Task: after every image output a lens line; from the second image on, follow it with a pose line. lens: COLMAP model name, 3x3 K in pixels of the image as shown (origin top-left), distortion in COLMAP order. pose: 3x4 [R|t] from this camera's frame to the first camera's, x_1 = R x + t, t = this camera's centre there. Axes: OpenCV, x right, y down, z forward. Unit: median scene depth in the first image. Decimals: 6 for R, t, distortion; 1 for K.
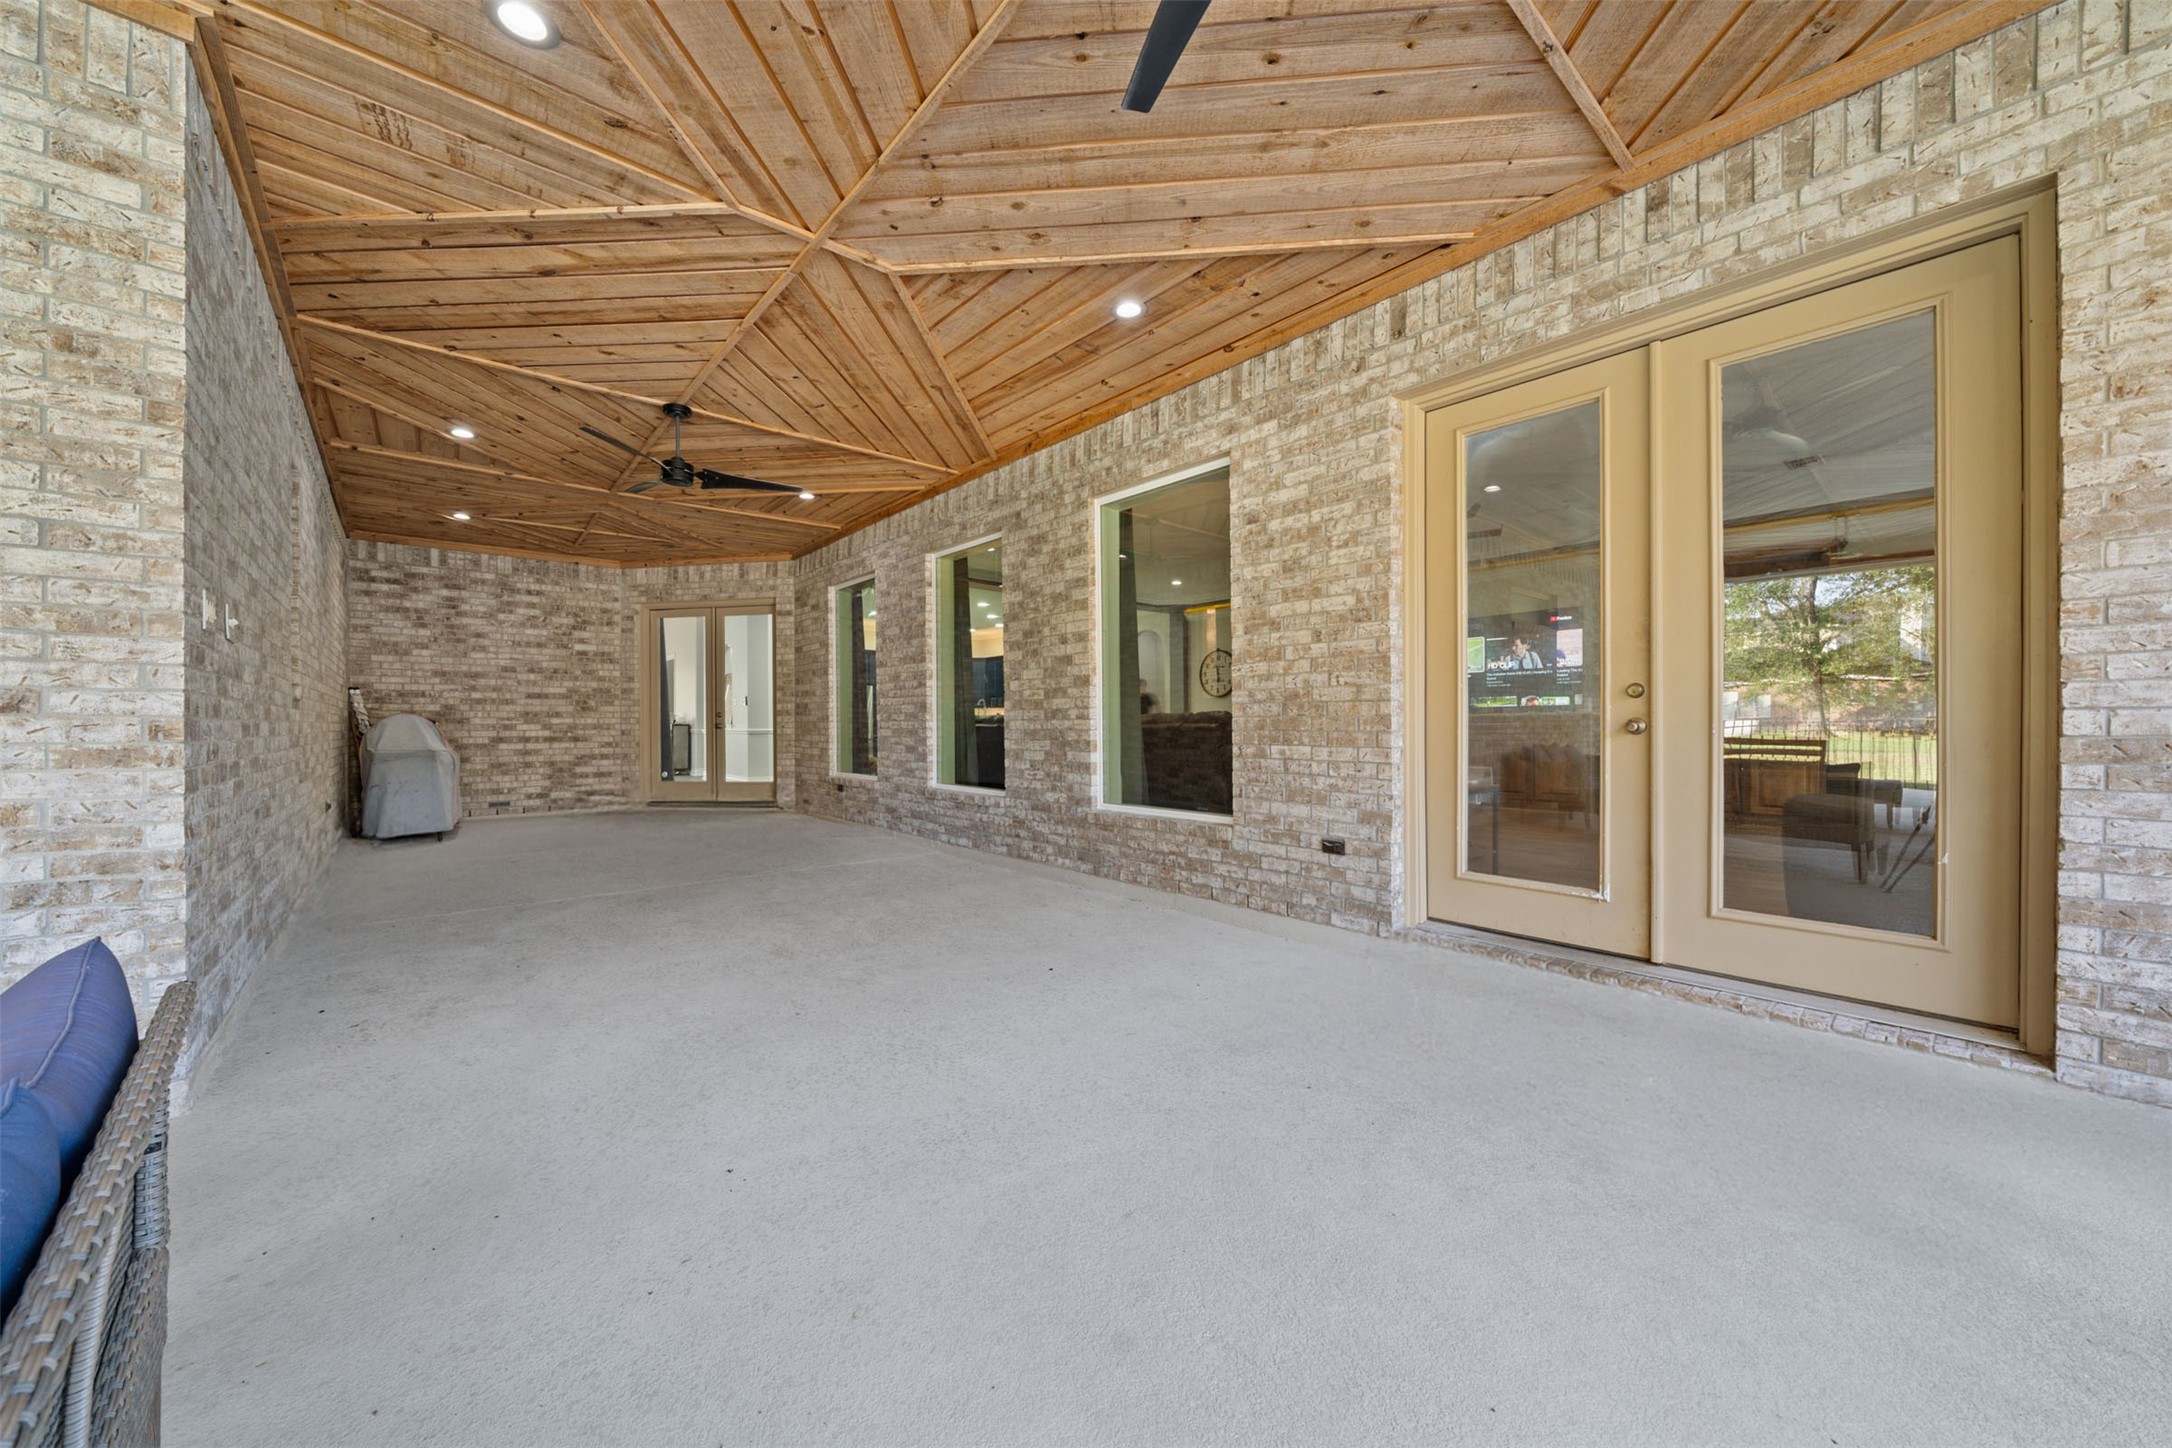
lens RADIAL K [[752.7, 0, 1089.0], [0, 752.7, 728.0], [0, 0, 1]] dist [-0.007930, 0.000125]
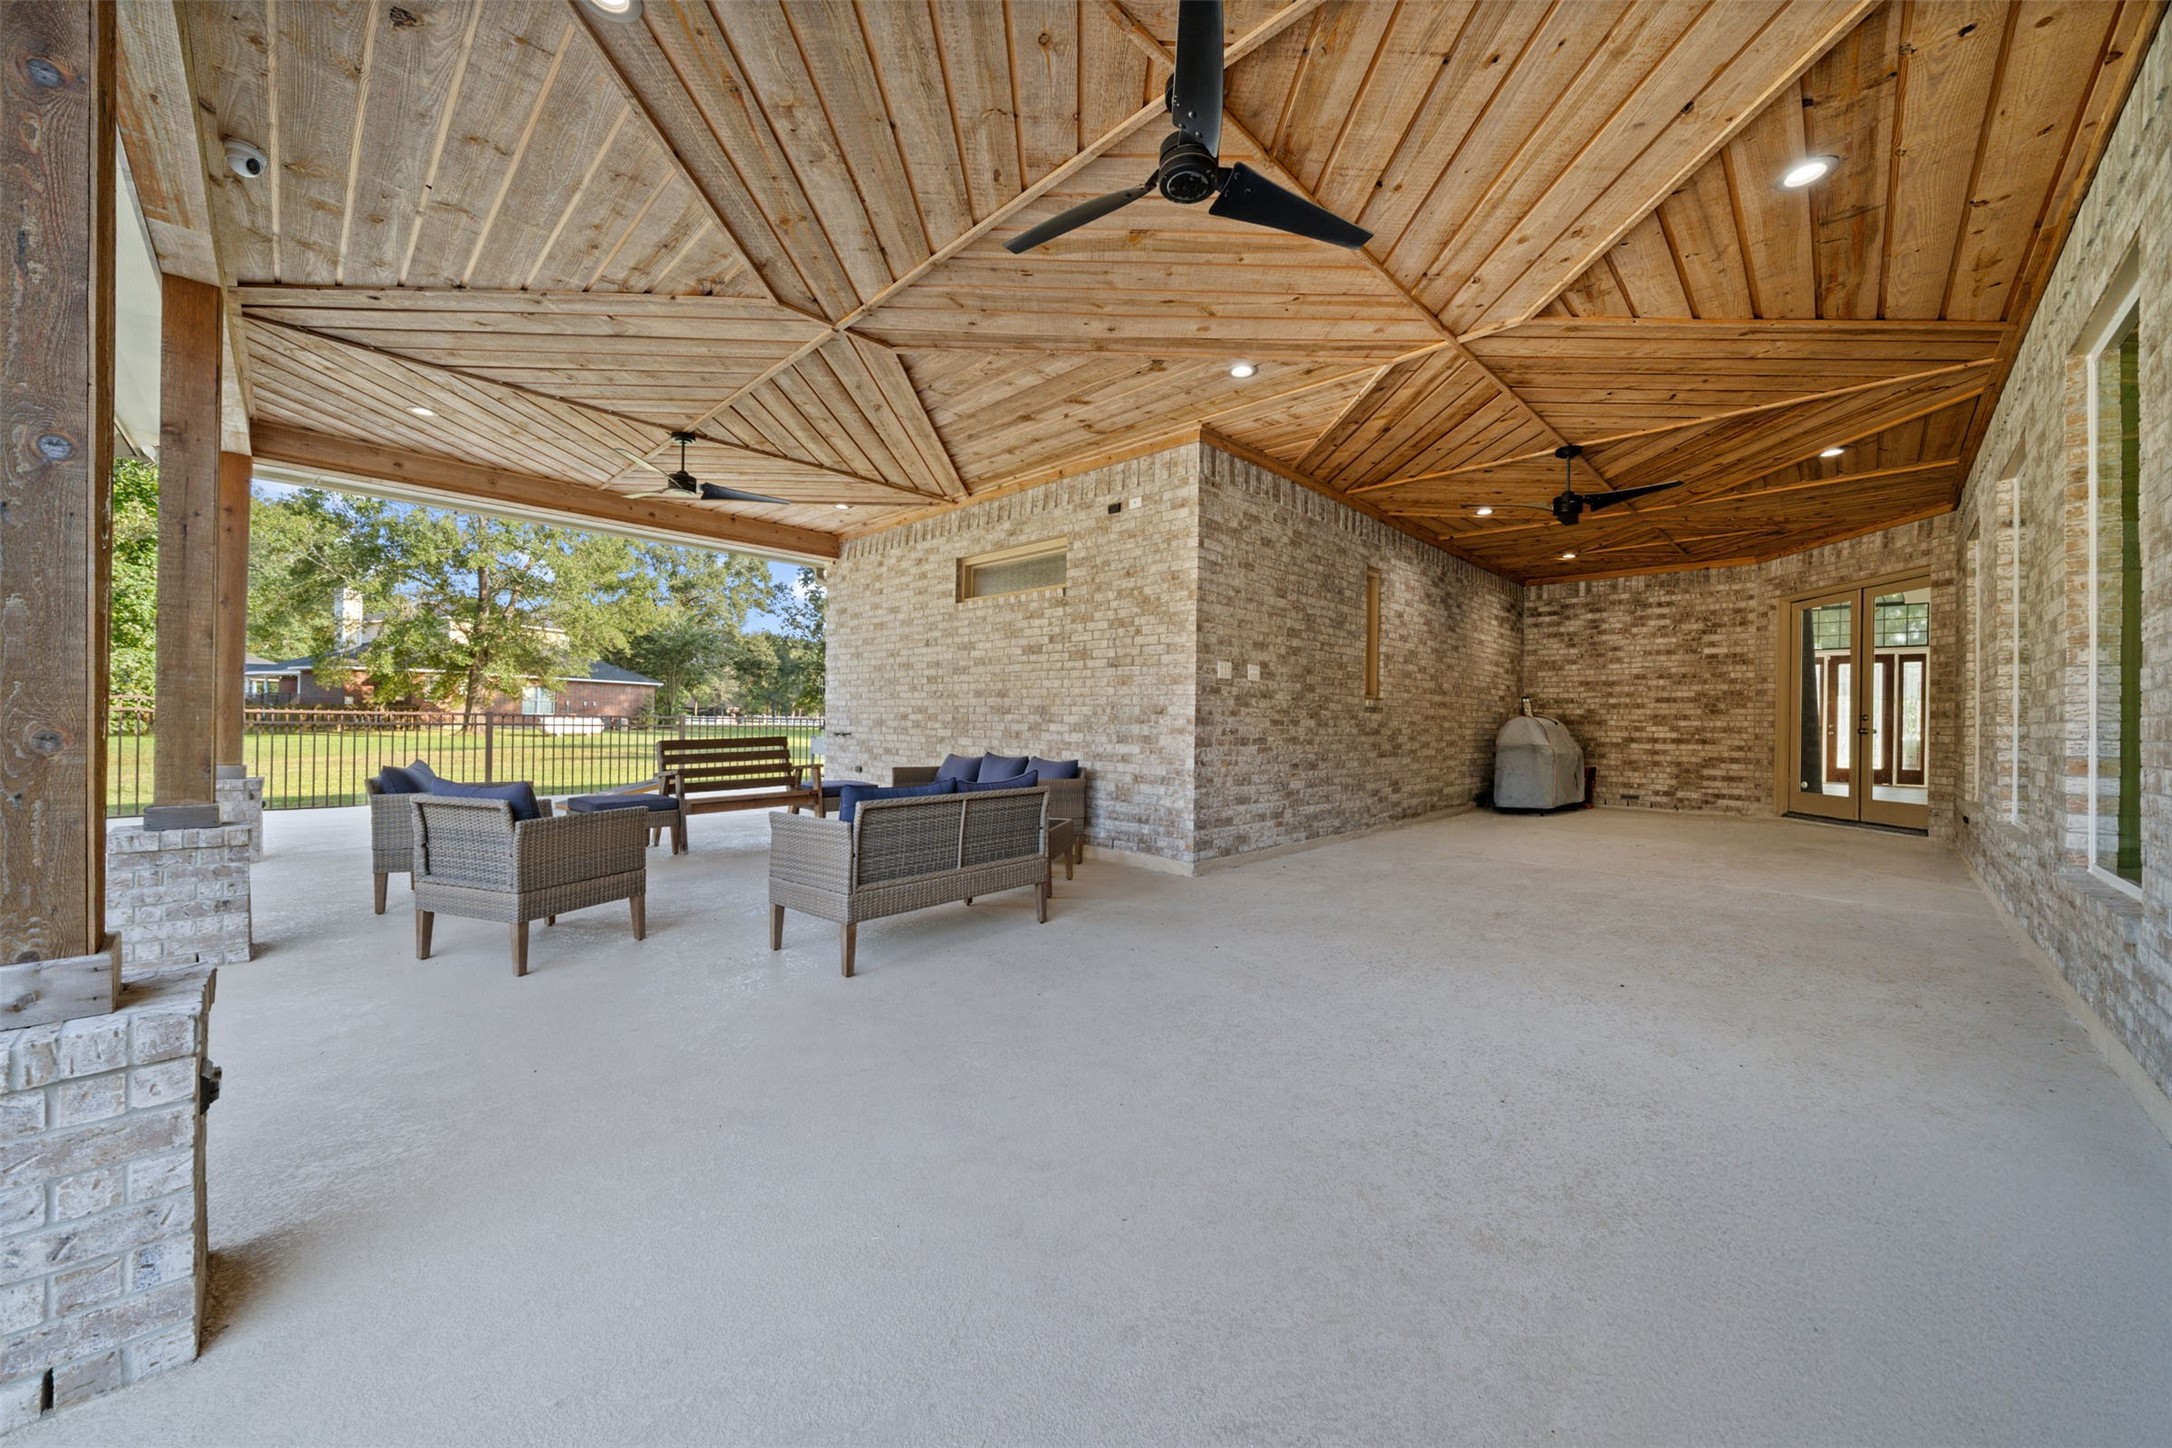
lens RADIAL K [[802.9, 0, 1142.1], [0, 802.9, 718.1], [0, 0, 1]] dist [0.000192, -0.000093]
pose [[0.148095, -0.000296, -0.988973, 0.290255], [-0.019075, 0.999813, -0.003156, 0.000969], [0.988789, 0.019332, 0.148061, 0.090946]]
